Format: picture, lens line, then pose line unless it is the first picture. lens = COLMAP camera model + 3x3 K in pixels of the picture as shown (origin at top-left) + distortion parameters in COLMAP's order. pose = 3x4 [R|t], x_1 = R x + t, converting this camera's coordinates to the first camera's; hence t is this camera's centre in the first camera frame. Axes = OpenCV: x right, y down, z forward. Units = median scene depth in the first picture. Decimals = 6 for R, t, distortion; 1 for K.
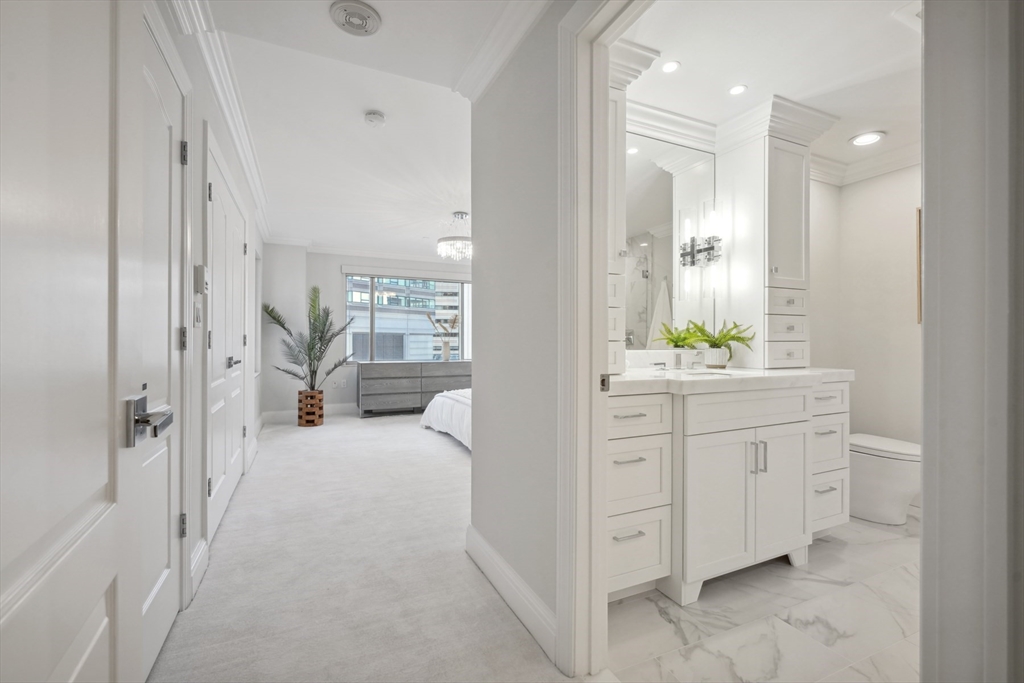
lens RADIAL K [[434.9, 0, 516.9], [0, 434.9, 340.8], [0, 0, 1]] dist [-0.002402, 0.001105]
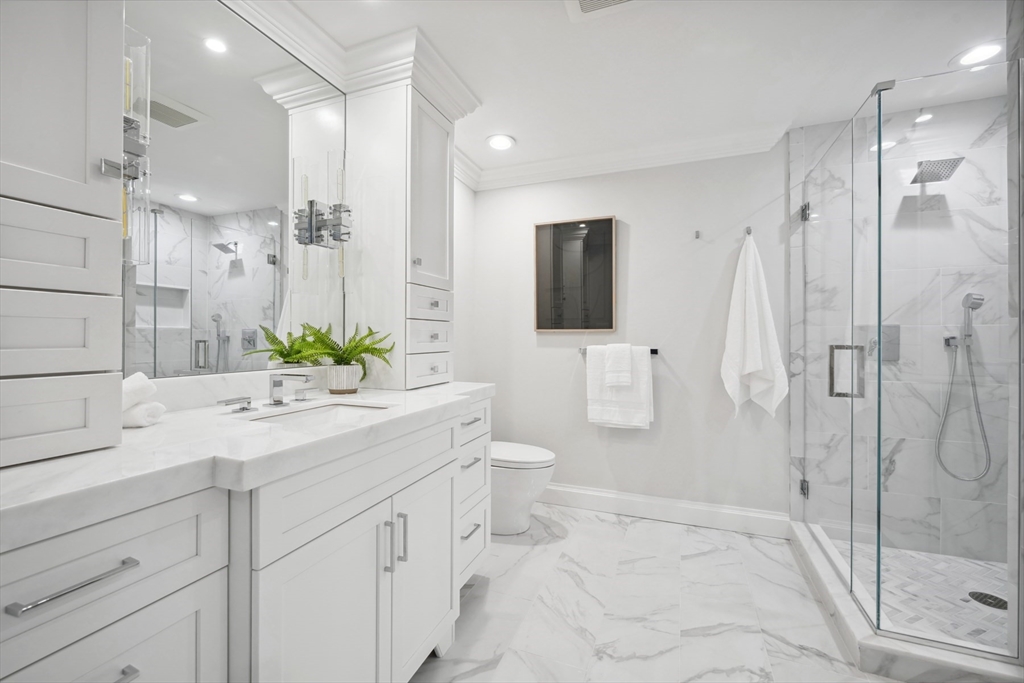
lens RADIAL K [[434.9, 0, 511.4], [0, 434.9, 337.2], [0, 0, 1]] dist [-0.002402, 0.001105]
pose [[0.730897, 0.003914, 0.682477, 0.178424], [-0.001860, 0.999991, -0.003744, -0.025136], [-0.682485, 0.001467, 0.730898, 0.305173]]
